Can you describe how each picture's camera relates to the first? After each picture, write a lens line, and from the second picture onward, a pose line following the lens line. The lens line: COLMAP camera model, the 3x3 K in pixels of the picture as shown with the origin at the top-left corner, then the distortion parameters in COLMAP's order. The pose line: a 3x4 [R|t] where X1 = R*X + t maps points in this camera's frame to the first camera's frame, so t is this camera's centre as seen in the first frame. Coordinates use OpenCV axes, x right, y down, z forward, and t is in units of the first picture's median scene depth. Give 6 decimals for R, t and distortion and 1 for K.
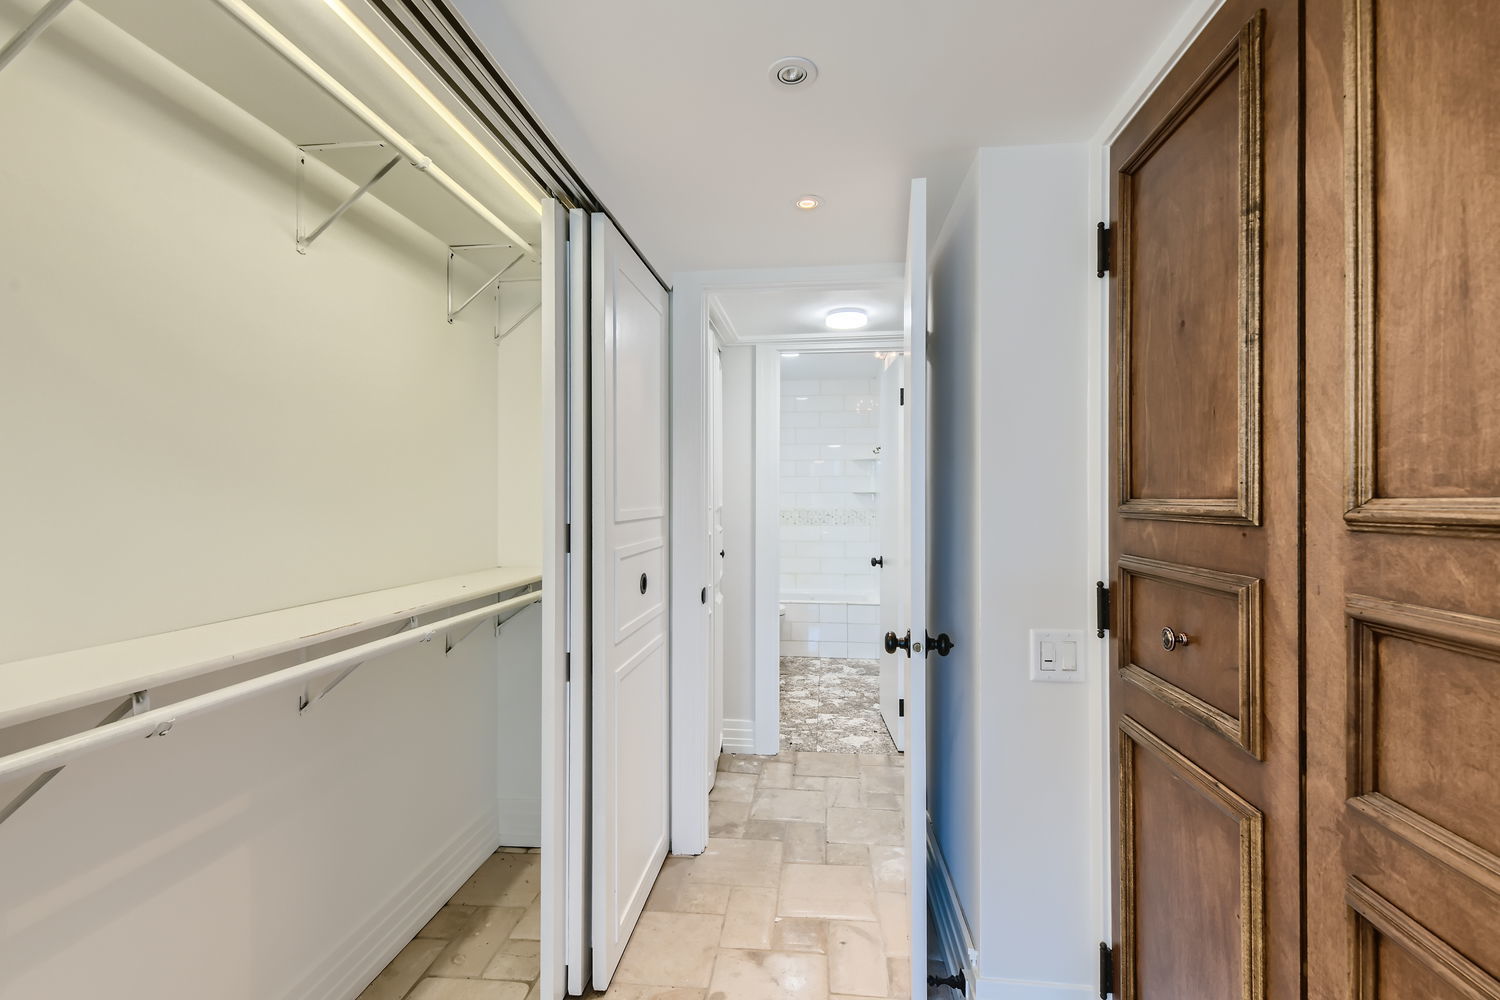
lens RADIAL K [[694.1, 0, 745.9], [0, 694.1, 498.3], [0, 0, 1]] dist [0.018468, 0.000093]
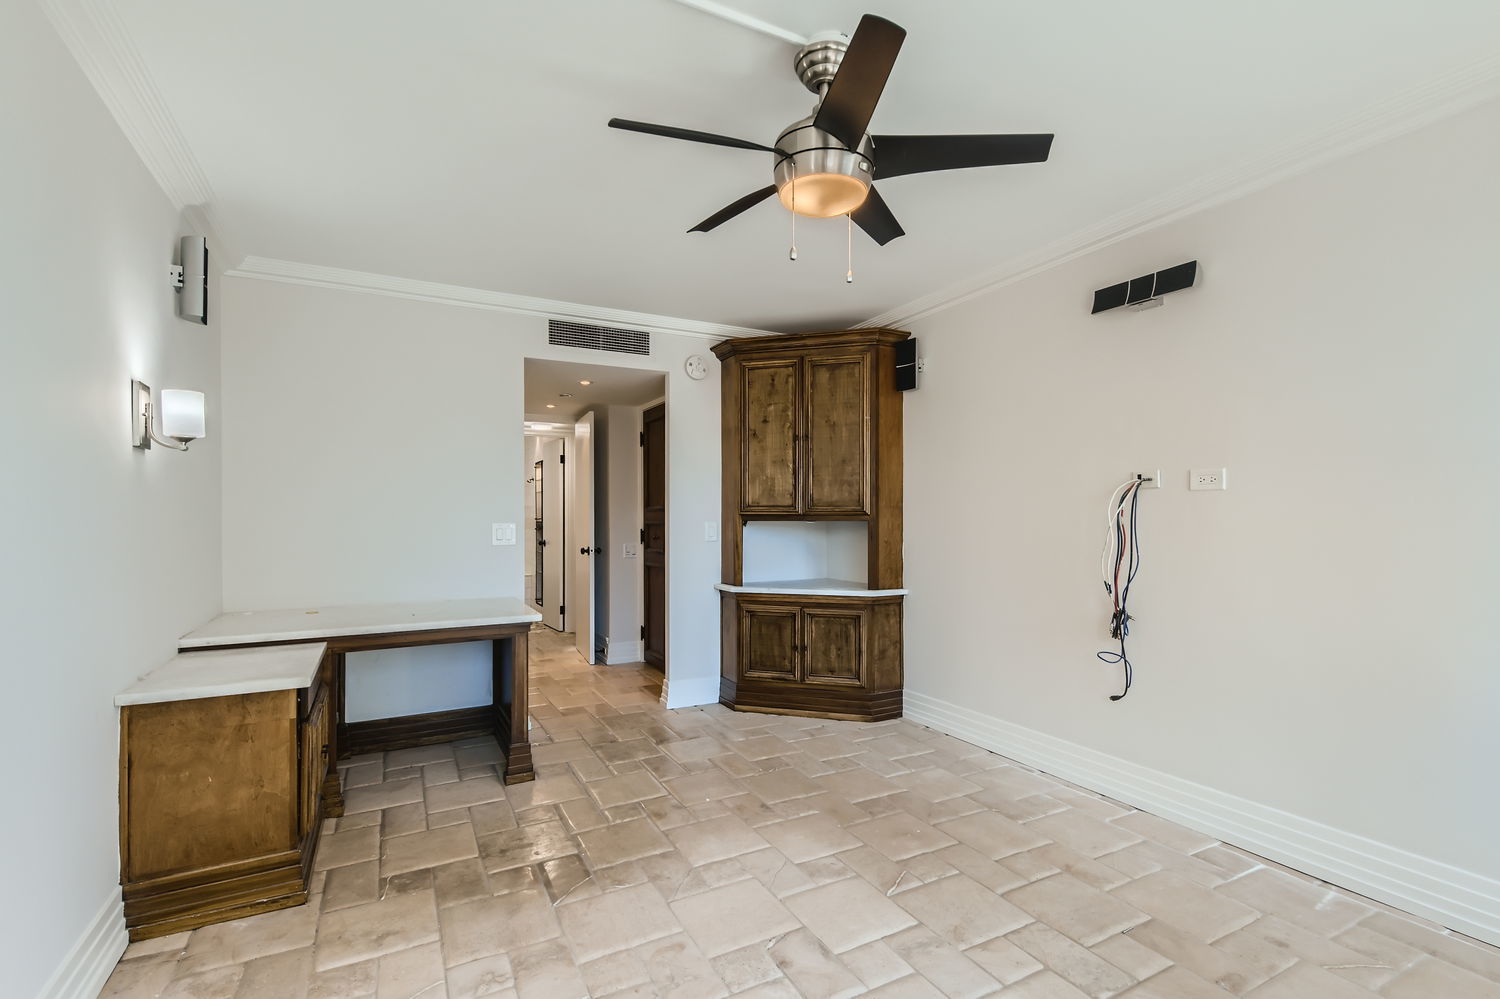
lens RADIAL K [[694.1, 0, 750.7], [0, 694.1, 505.5], [0, 0, 1]] dist [0.018468, 0.000093]
pose [[0.829402, 0.000741, 0.558651, -1.068919], [0.003295, 0.999975, -0.006218, 0.020907], [-0.558642, 0.006998, 0.829380, -2.378796]]
